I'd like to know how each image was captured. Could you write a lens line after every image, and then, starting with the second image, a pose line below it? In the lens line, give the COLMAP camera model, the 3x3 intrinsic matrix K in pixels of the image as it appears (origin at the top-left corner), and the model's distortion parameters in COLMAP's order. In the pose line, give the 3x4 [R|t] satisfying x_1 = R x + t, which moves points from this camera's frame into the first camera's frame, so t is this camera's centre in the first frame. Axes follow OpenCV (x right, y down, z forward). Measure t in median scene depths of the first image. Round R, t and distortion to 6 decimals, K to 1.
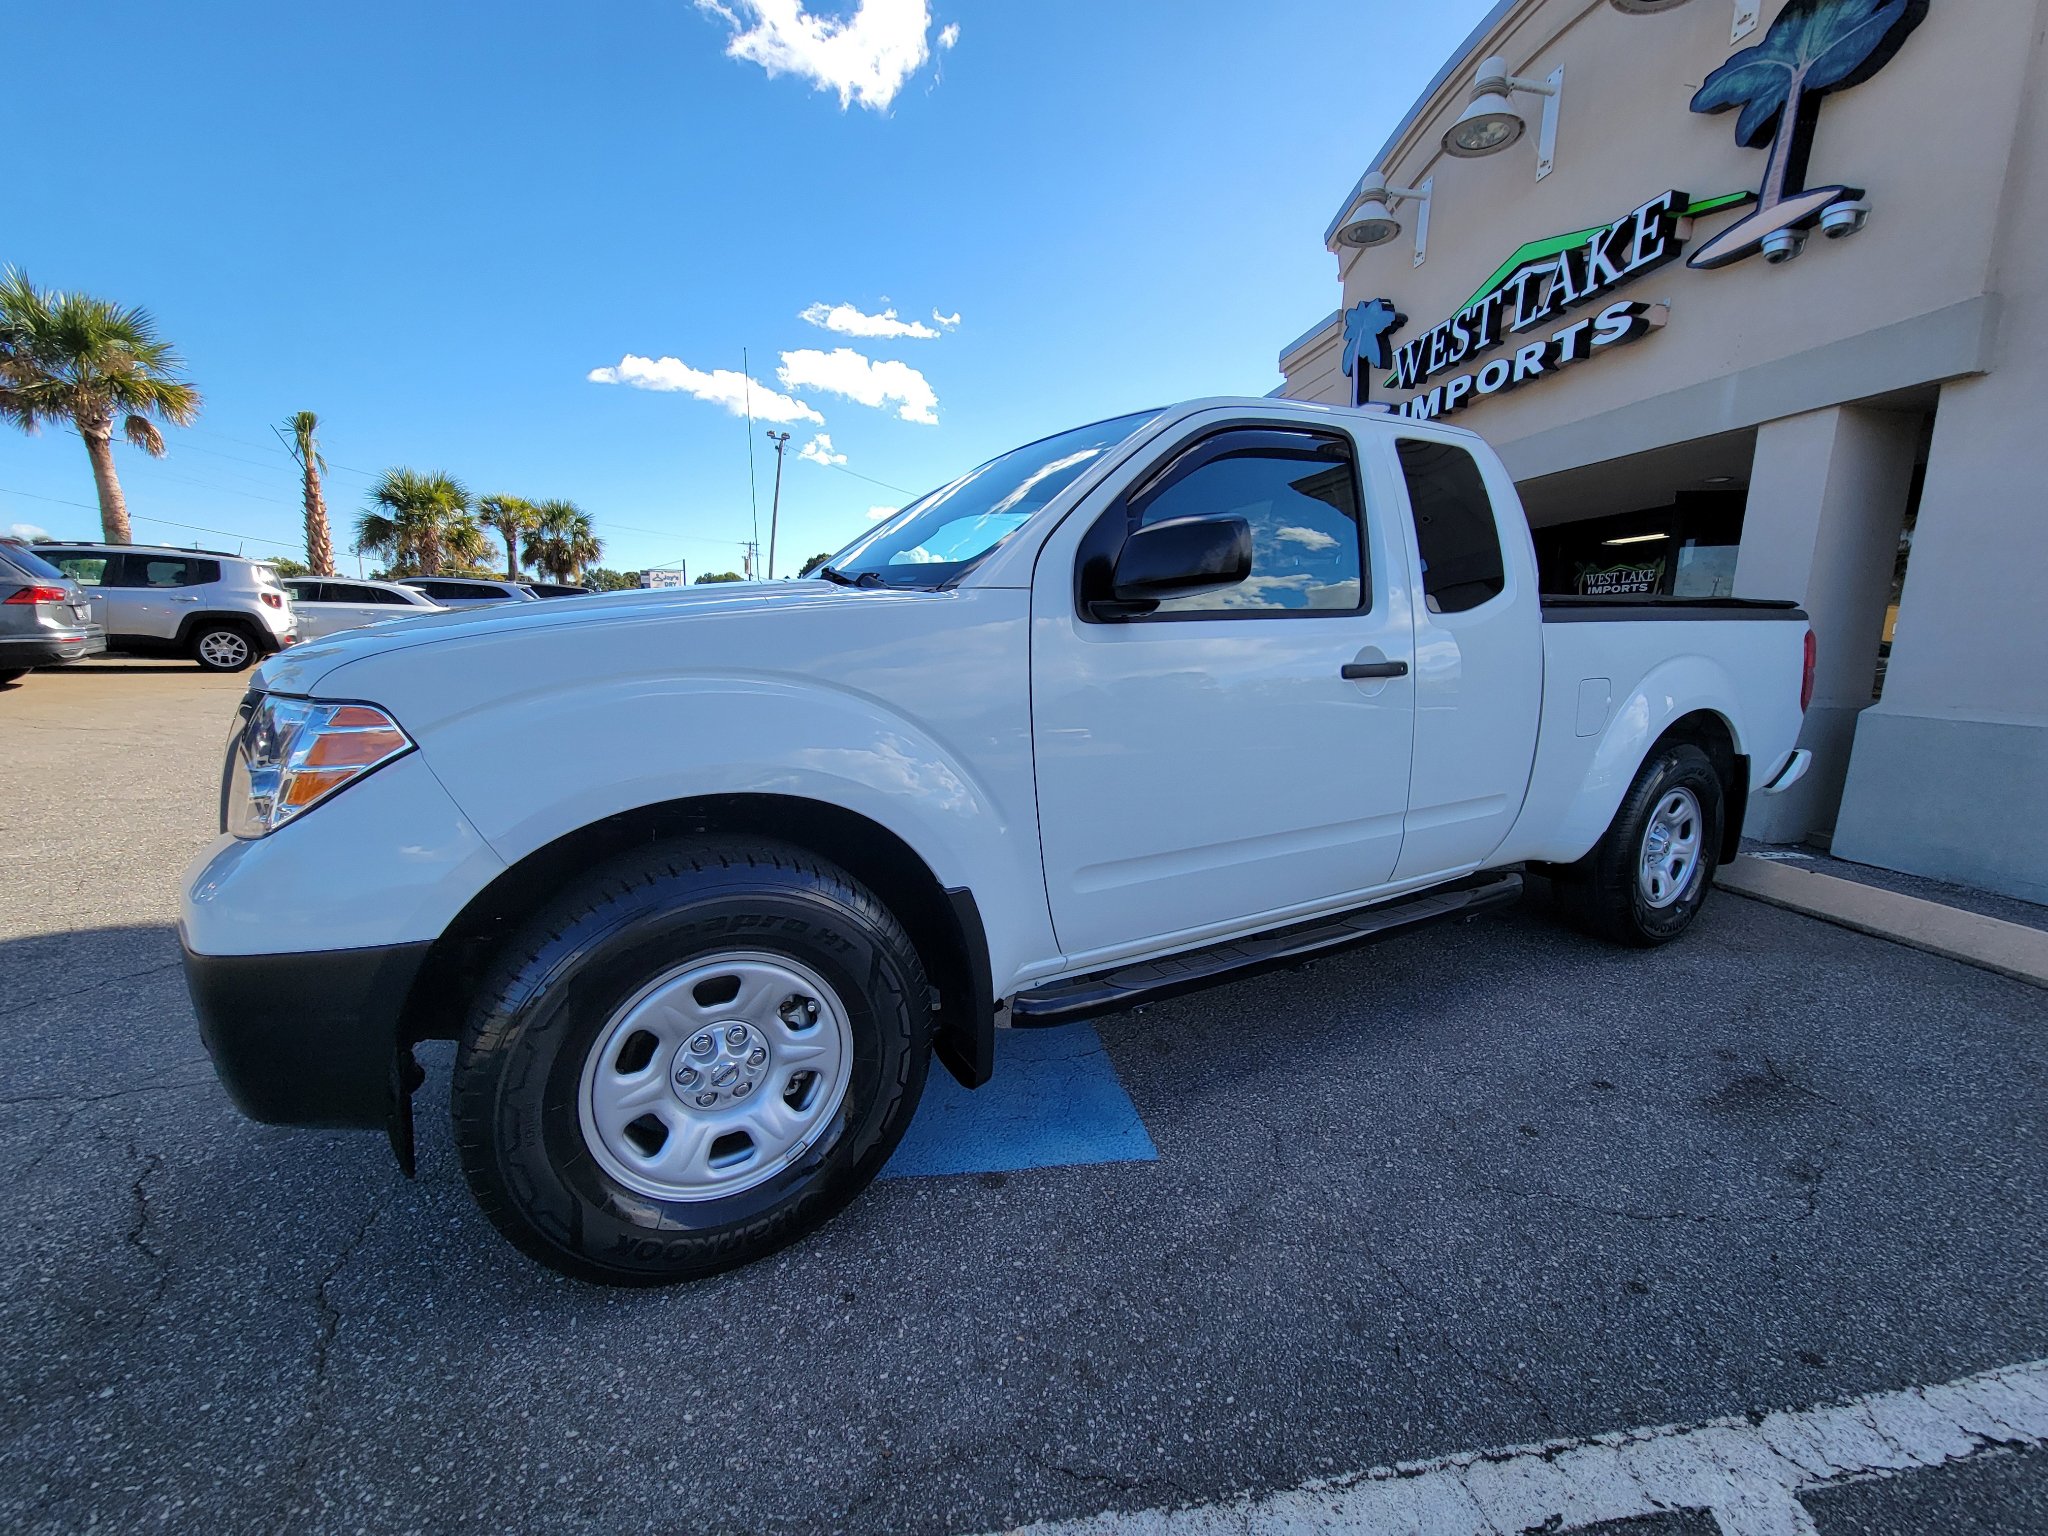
lens RADIAL K [[832.2, 0, 1026.6], [0, 832.2, 771.4], [0, 0, 1]] dist [0.002473, -0.002307]
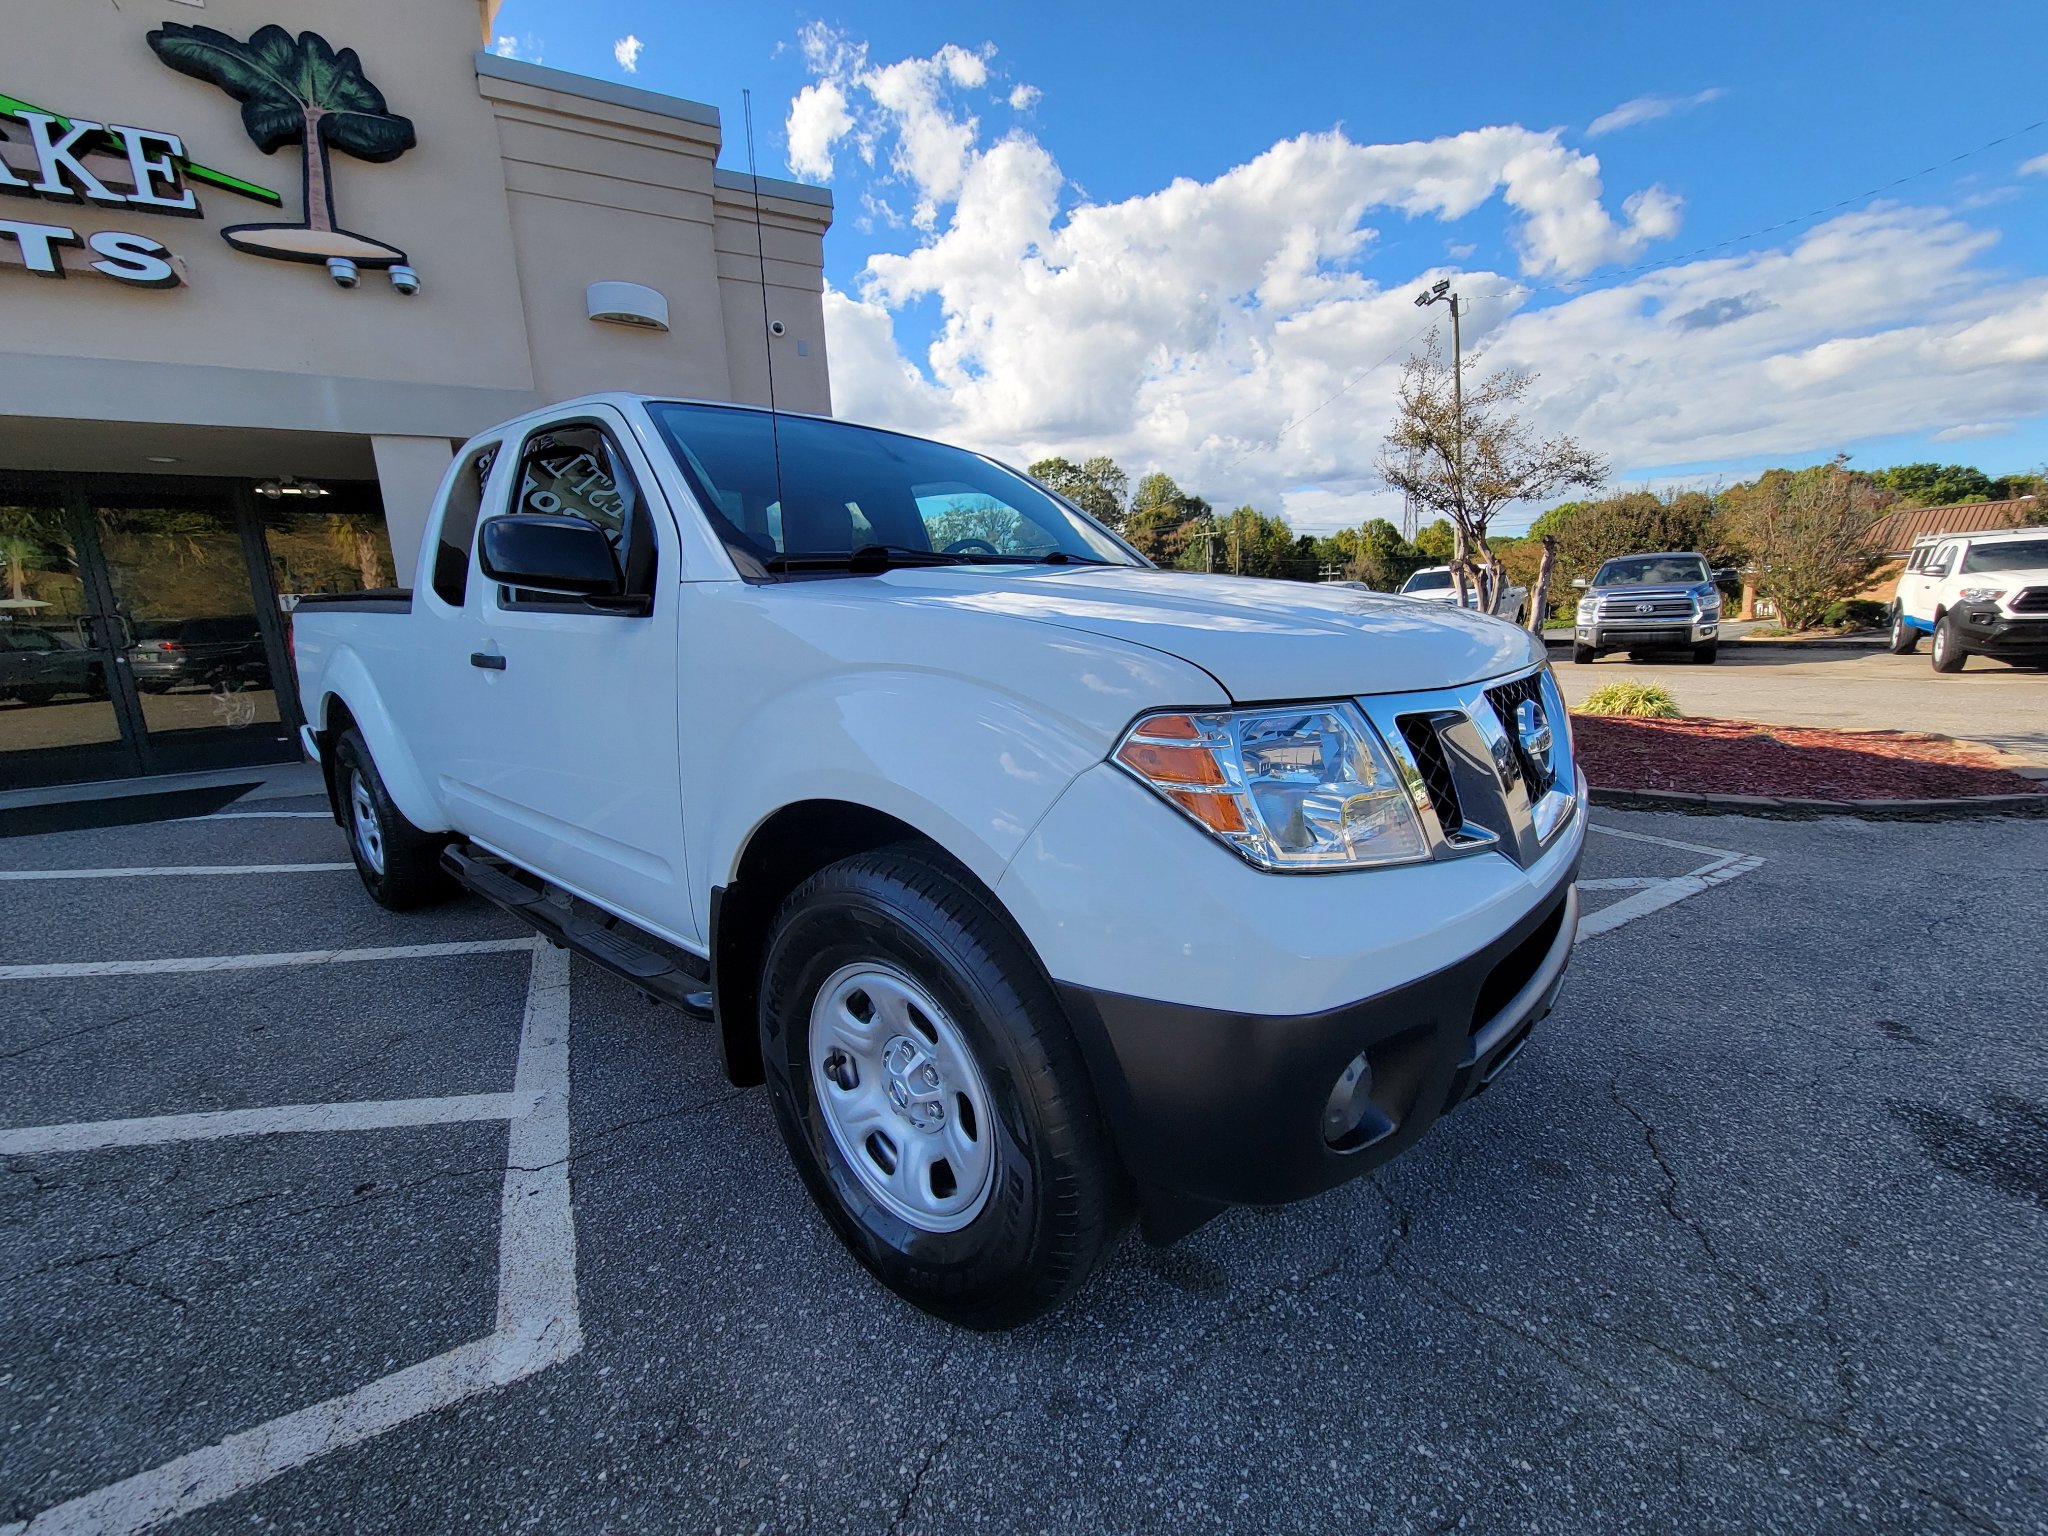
lens RADIAL K [[842.5, 0, 1032.9], [0, 842.5, 762.6], [0, 0, 1]] dist [-0.000087, -0.000019]
pose [[-0.343815, -0.186073, 0.920417, -0.437568], [0.174551, 0.950425, 0.257342, -0.104839], [-0.922672, 0.249138, -0.294291, 0.491259]]
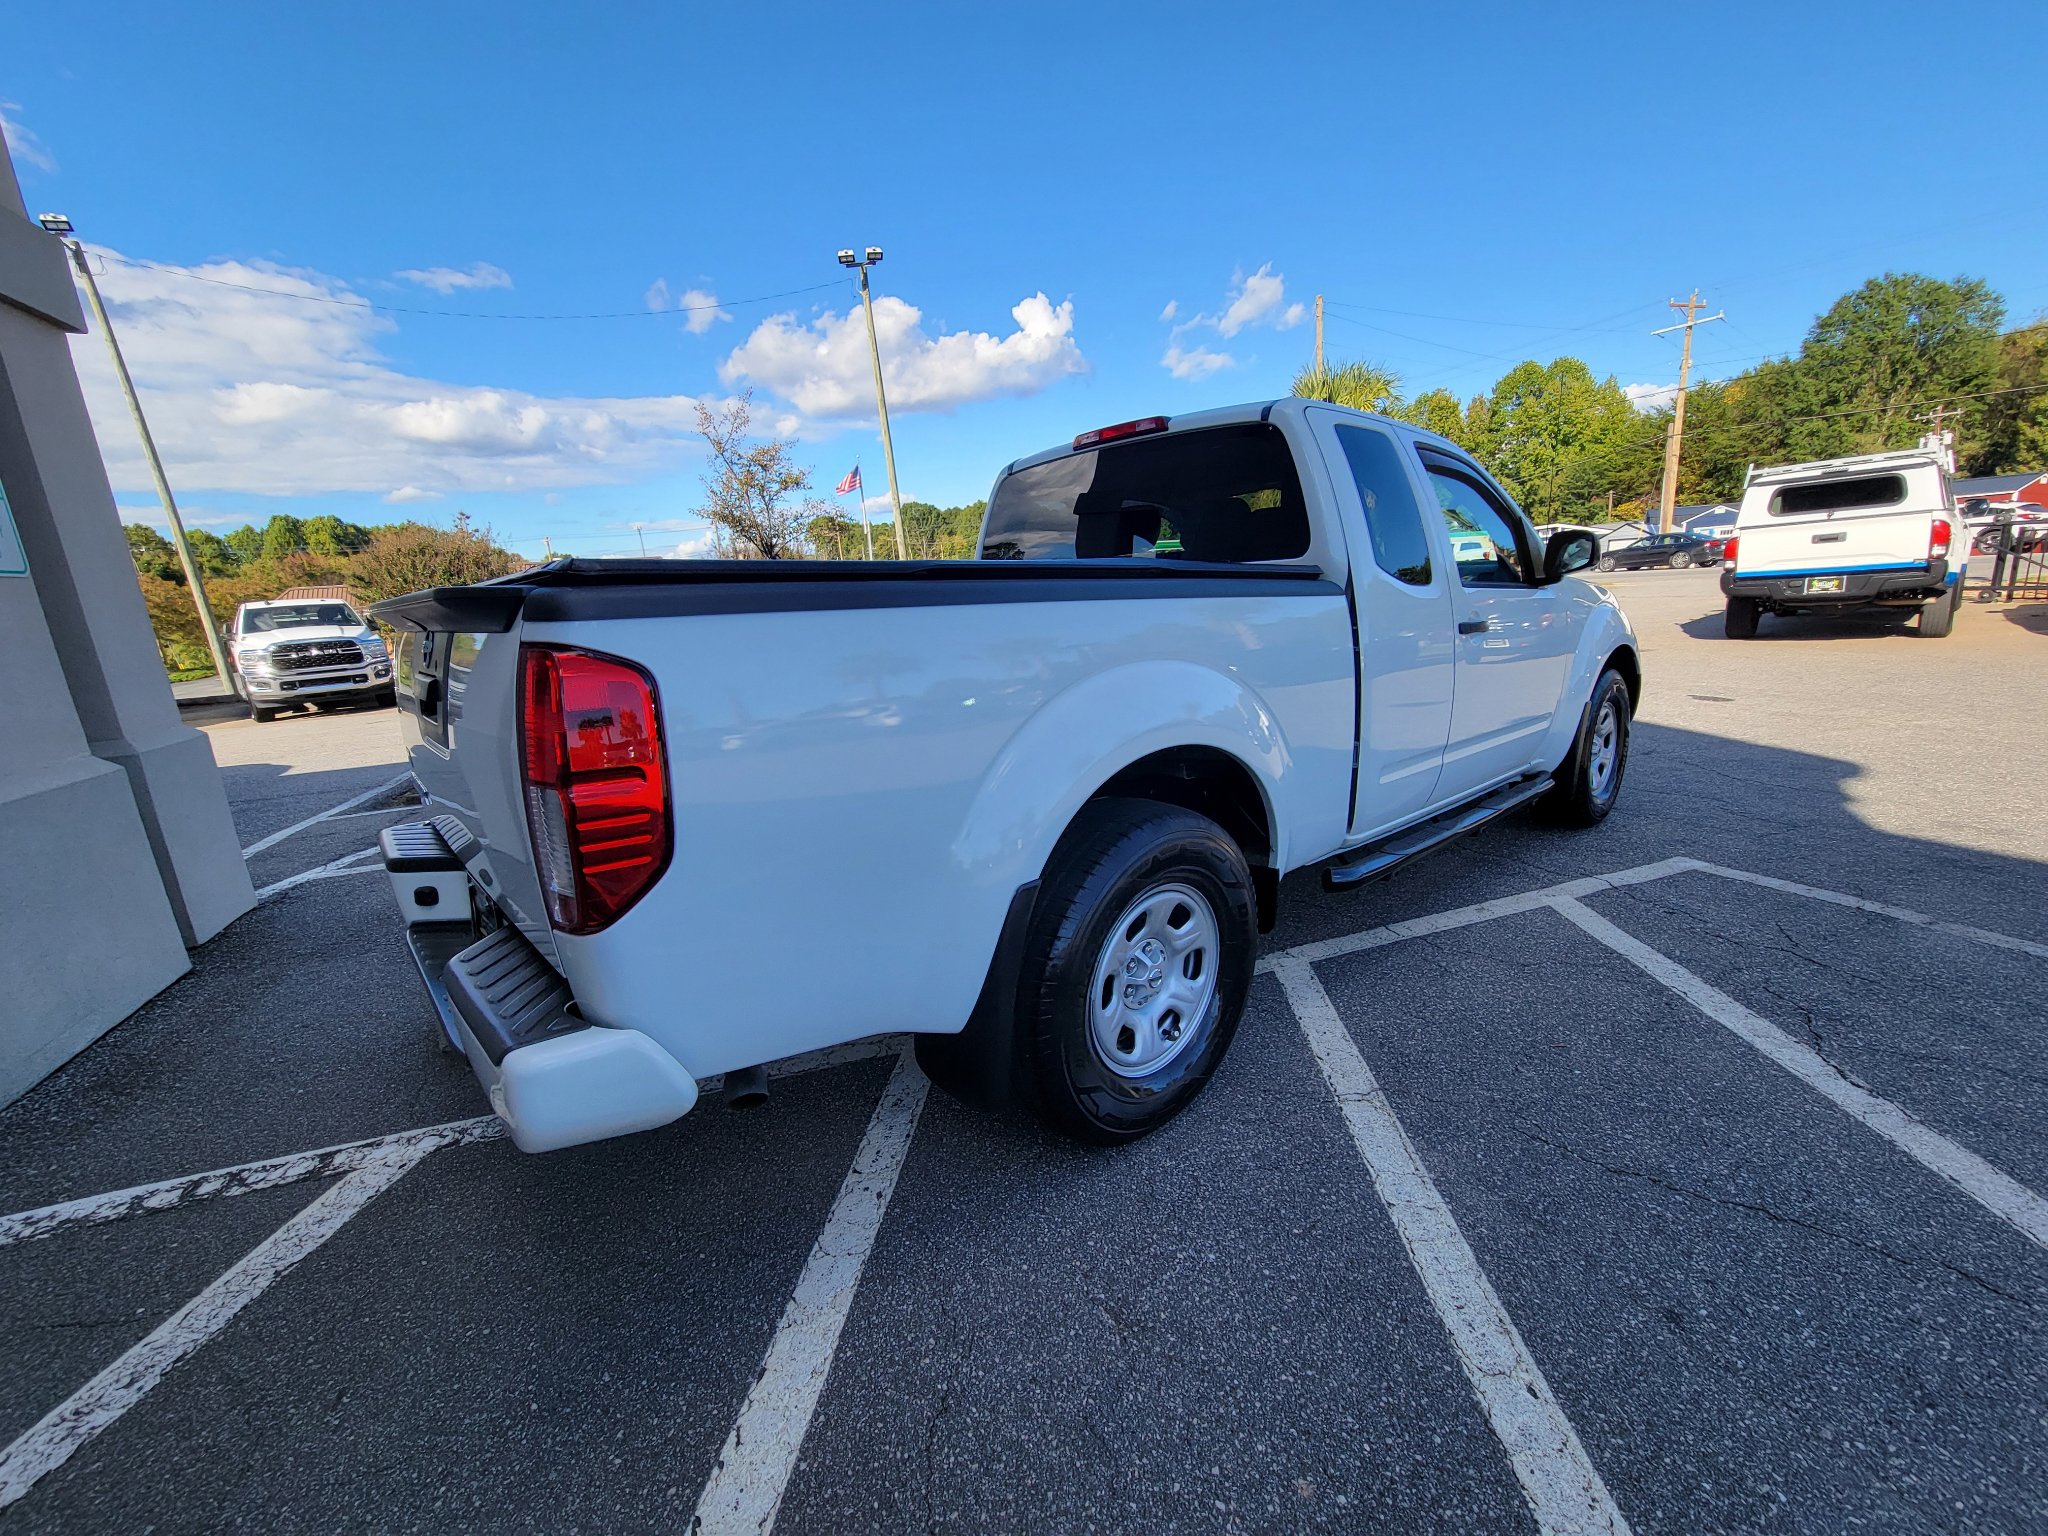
lens RADIAL K [[840.7, 0, 1029.5], [0, 840.7, 765.7], [0, 0, 1]] dist [-0.000221, 0.000206]
pose [[-0.977989, 0.063009, -0.198917, 0.343835], [-0.010913, 0.936565, 0.350324, -0.183457], [0.208373, 0.344783, -0.915262, 1.001154]]
